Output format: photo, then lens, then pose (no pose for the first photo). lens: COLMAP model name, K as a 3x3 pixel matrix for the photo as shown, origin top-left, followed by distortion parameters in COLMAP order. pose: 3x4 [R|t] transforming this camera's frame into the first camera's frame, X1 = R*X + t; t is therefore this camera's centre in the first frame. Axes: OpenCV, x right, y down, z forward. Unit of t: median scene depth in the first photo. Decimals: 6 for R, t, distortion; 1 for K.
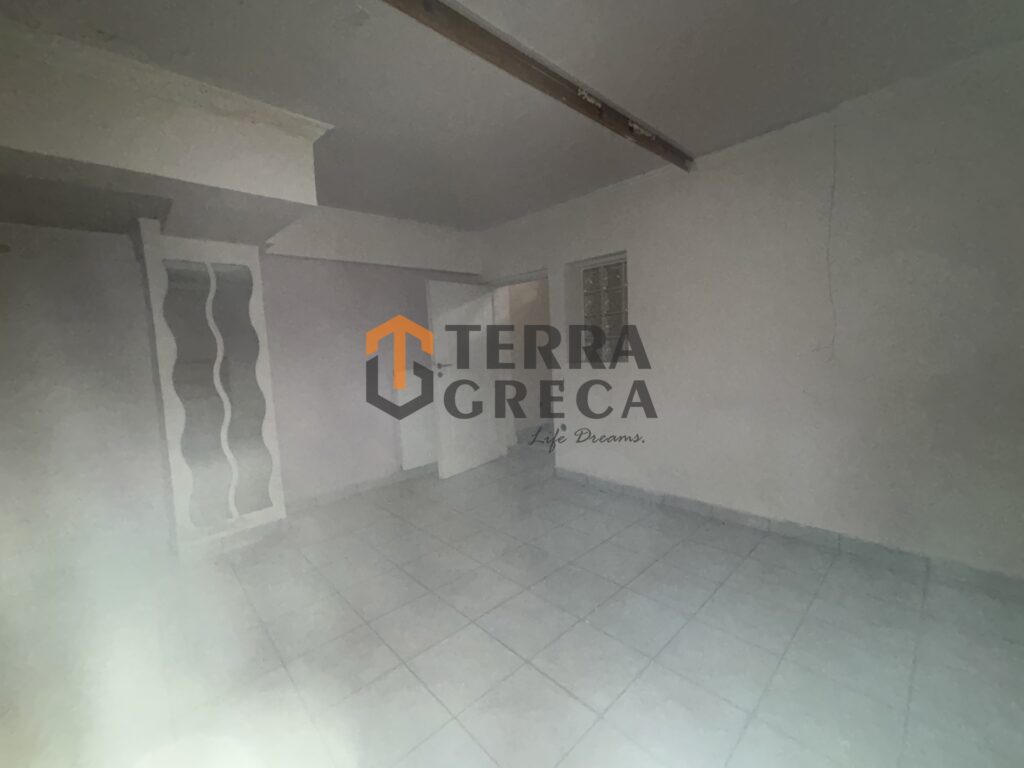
lens RADIAL K [[411.4, 0, 509.8], [0, 411.4, 380.5], [0, 0, 1]] dist [0.000343, -0.003455]
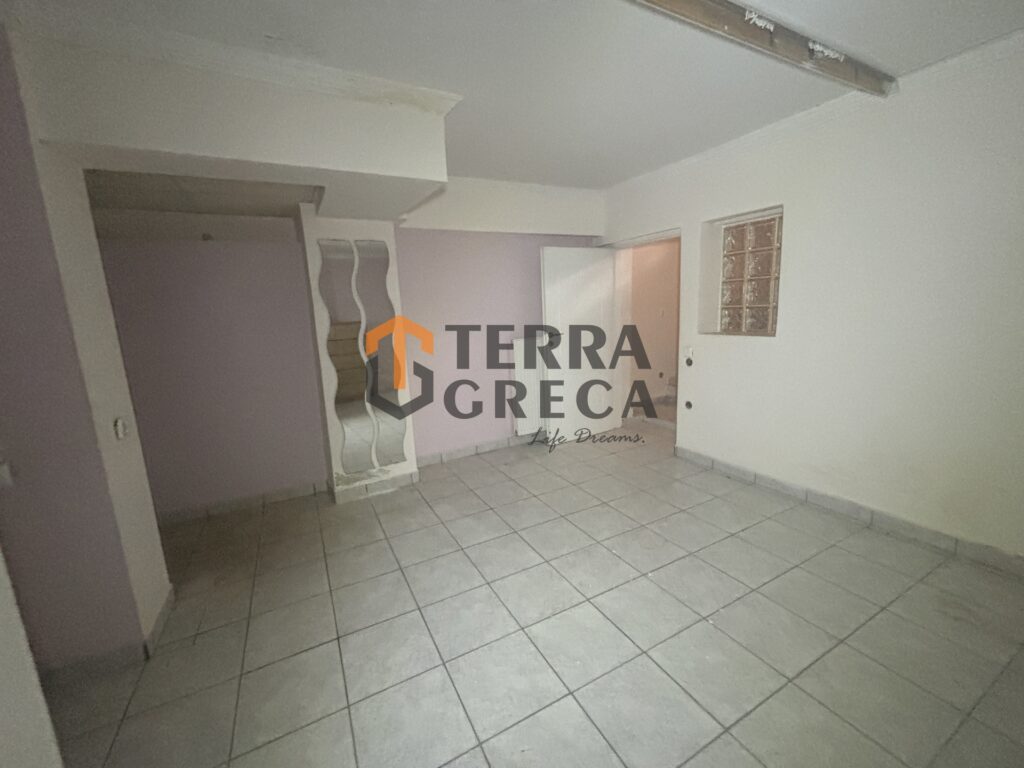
lens RADIAL K [[411.4, 0, 509.8], [0, 411.4, 380.5], [0, 0, 1]] dist [0.000343, -0.003455]
pose [[0.965272, 0.047026, -0.256978, -0.026778], [-0.021527, 0.994638, 0.101156, -0.032294], [0.260357, -0.092111, 0.961108, 0.017088]]
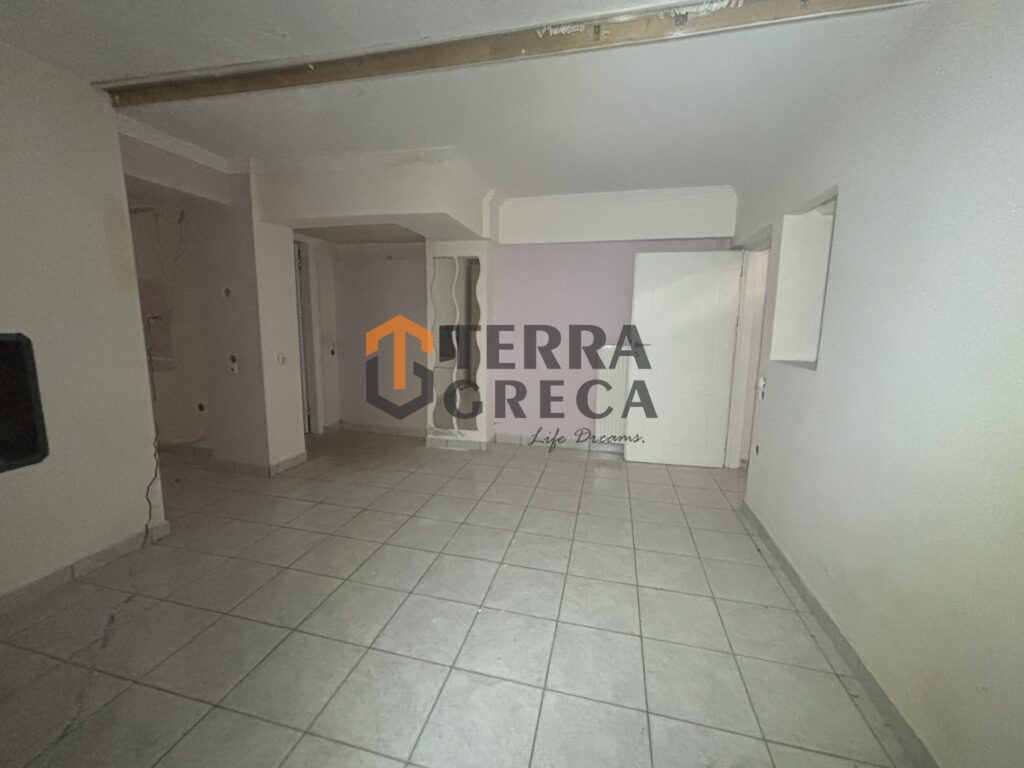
lens RADIAL K [[411.4, 0, 509.8], [0, 411.4, 380.5], [0, 0, 1]] dist [0.000343, -0.003455]
pose [[0.549827, 0.183472, -0.814879, 0.583653], [-0.115794, 0.982901, 0.143172, -0.073172], [0.827214, 0.015638, 0.561670, 0.304650]]
